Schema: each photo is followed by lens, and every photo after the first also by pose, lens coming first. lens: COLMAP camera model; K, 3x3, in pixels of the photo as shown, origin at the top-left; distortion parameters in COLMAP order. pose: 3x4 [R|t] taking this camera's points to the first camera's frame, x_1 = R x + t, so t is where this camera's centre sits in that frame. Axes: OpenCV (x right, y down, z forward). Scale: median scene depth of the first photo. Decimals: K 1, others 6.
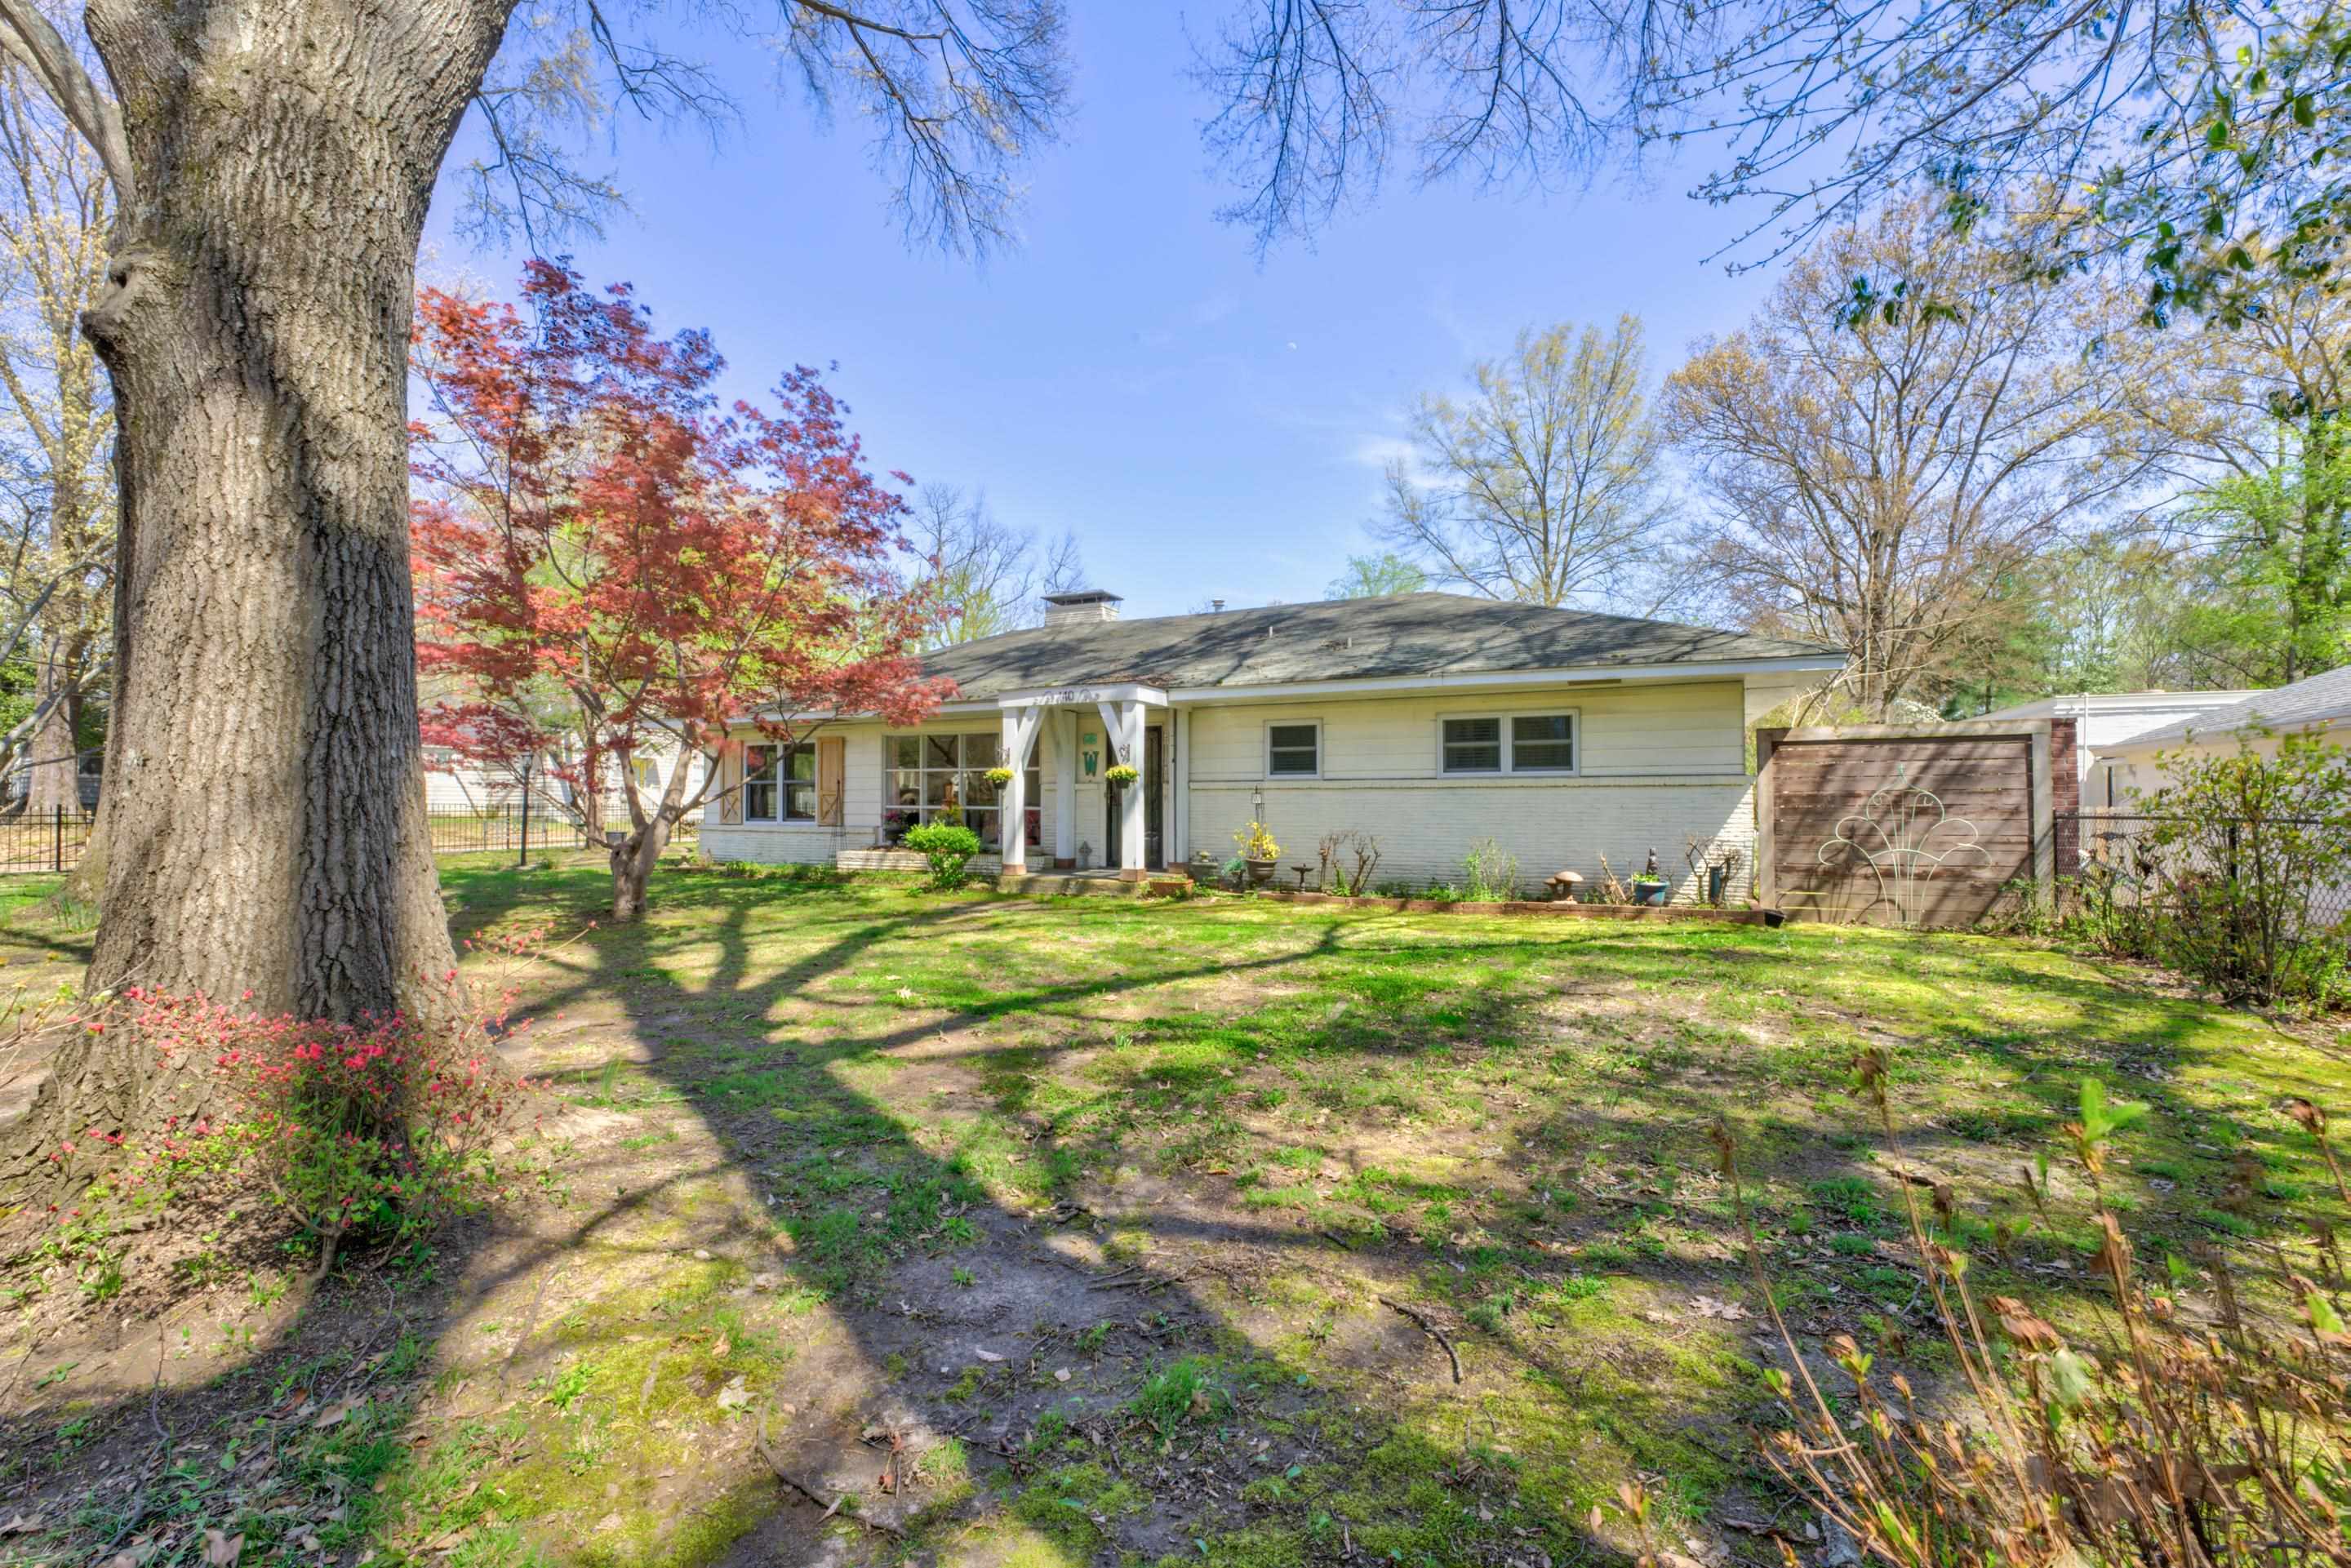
lens RADIAL K [[953.5, 0, 1181.5], [0, 953.5, 779.8], [0, 0, 1]] dist [-0.020669, 0.002764]
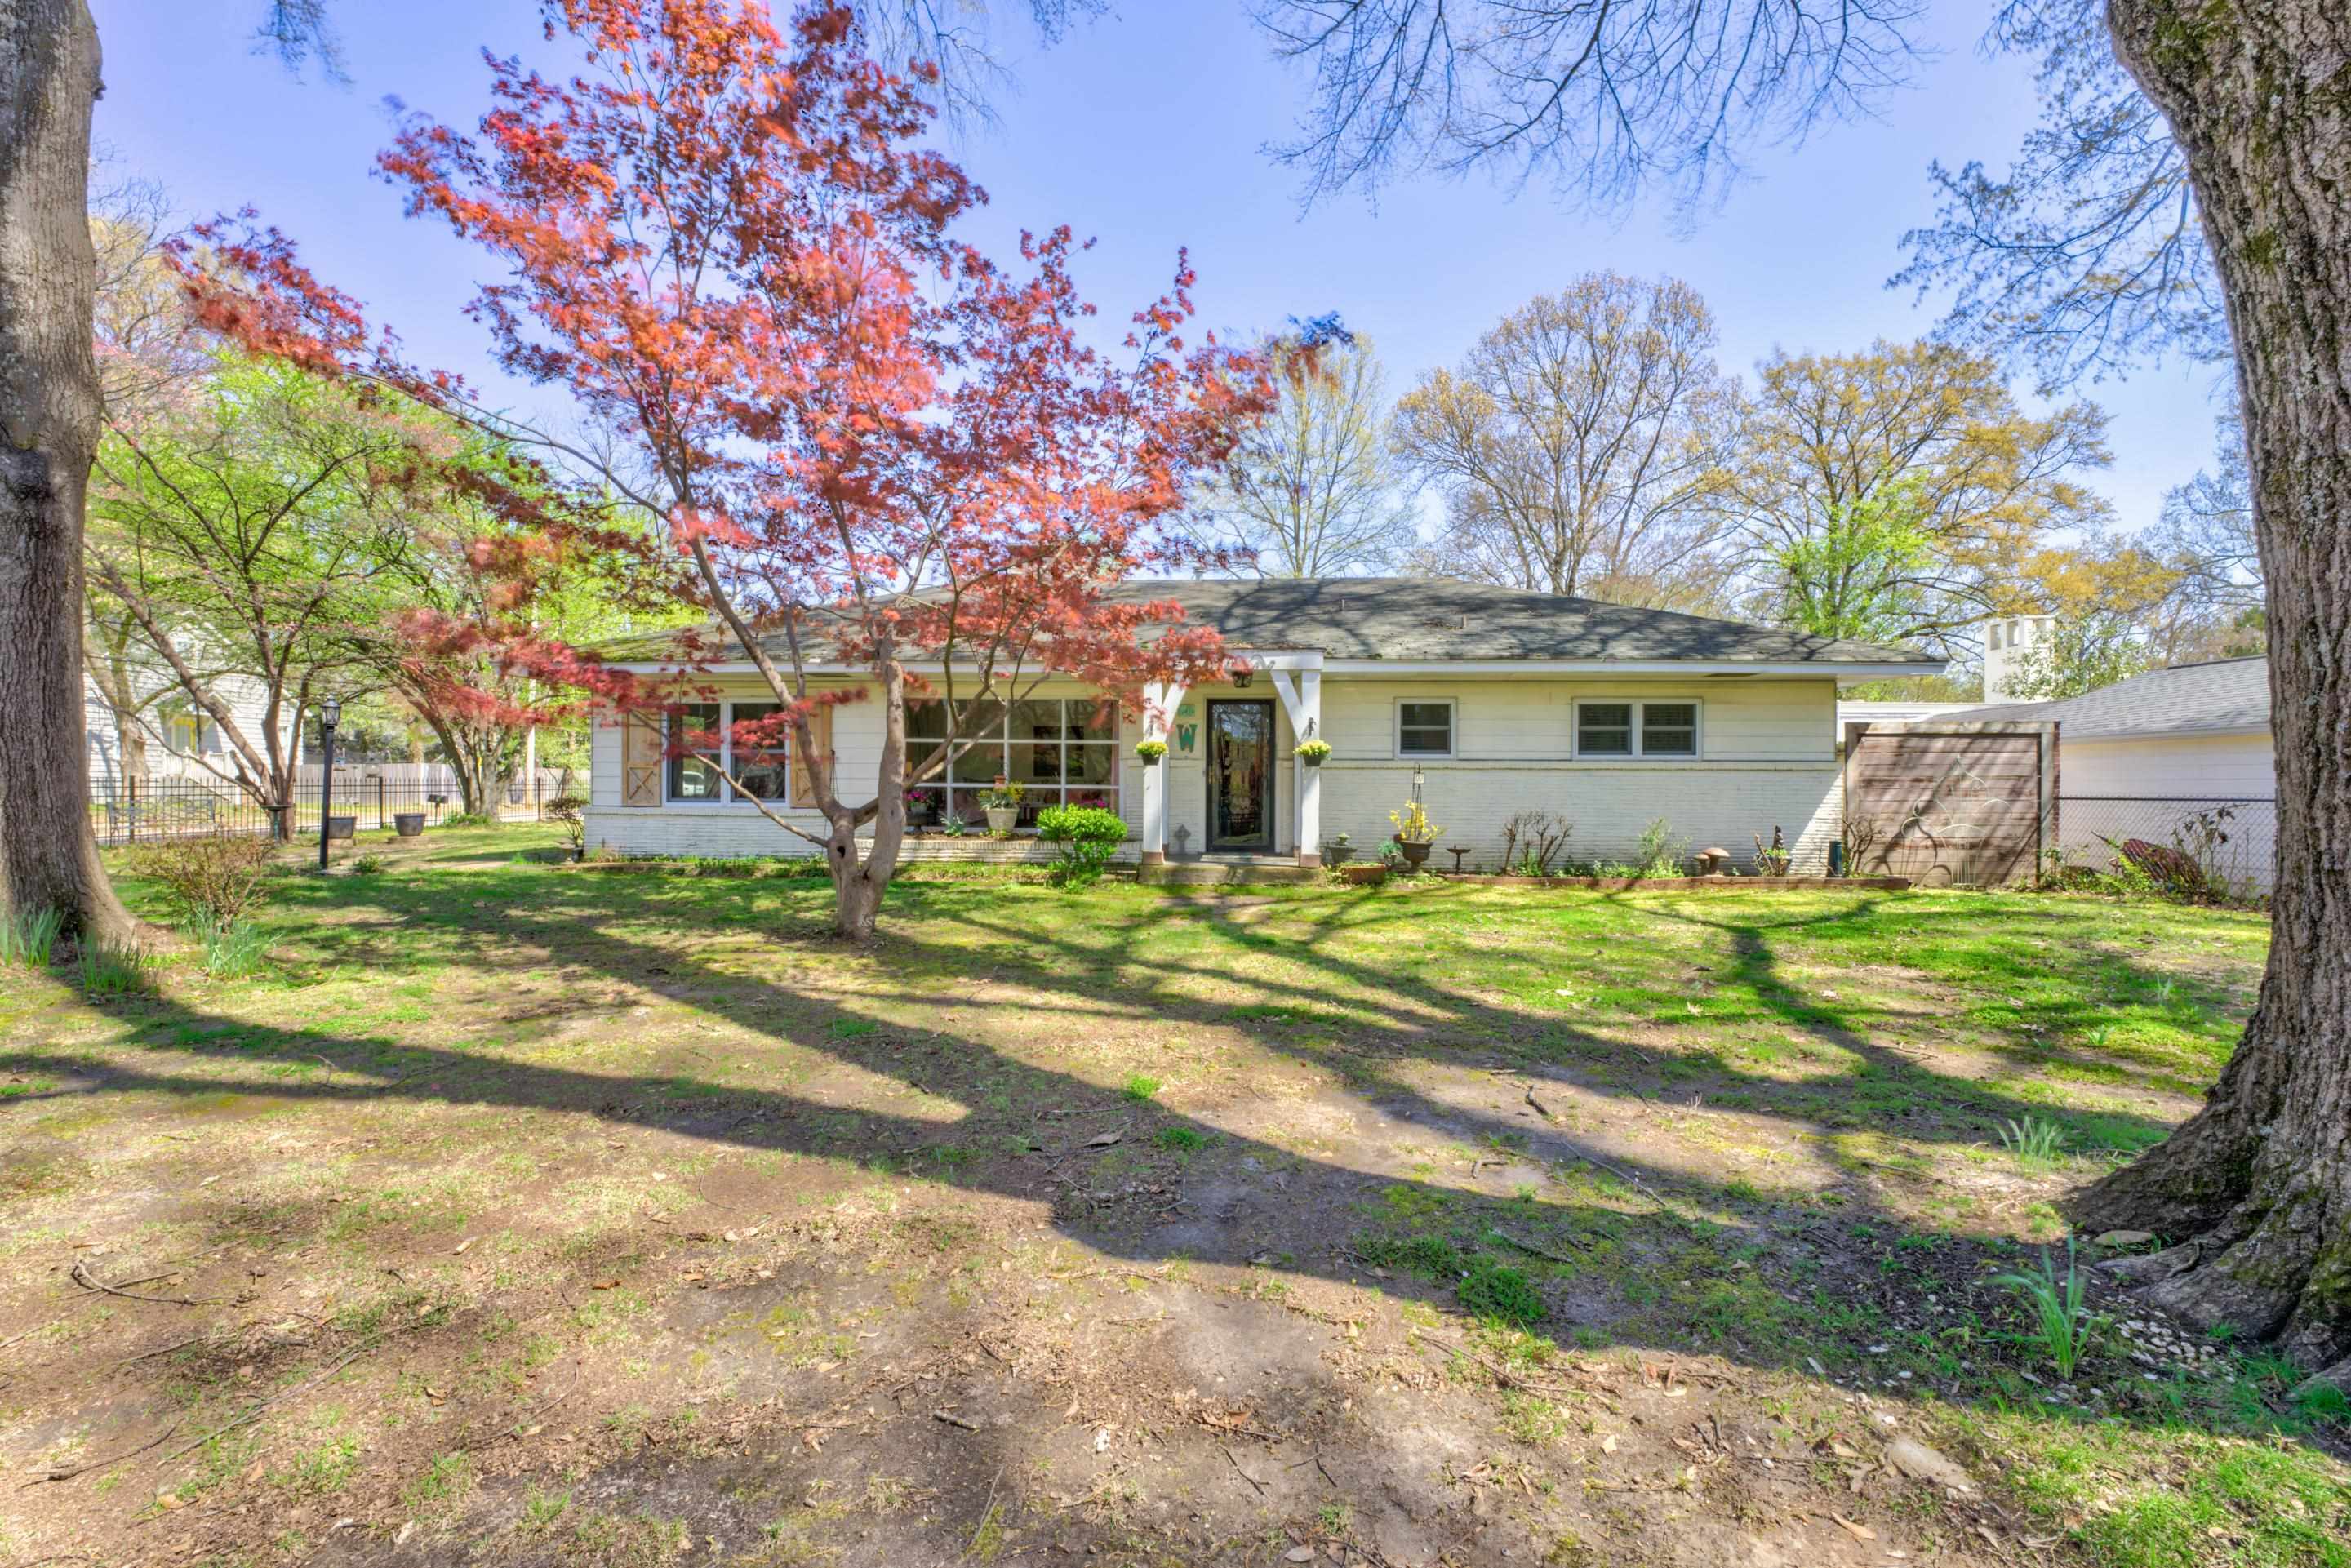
lens RADIAL K [[953.5, 0, 1175.7], [0, 953.5, 789.6], [0, 0, 1]] dist [-0.020669, 0.002764]
pose [[0.926333, 0.003722, 0.376687, -0.529337], [-0.015944, 0.999443, 0.029334, 0.007035], [-0.376368, -0.033179, 0.925876, 0.206581]]
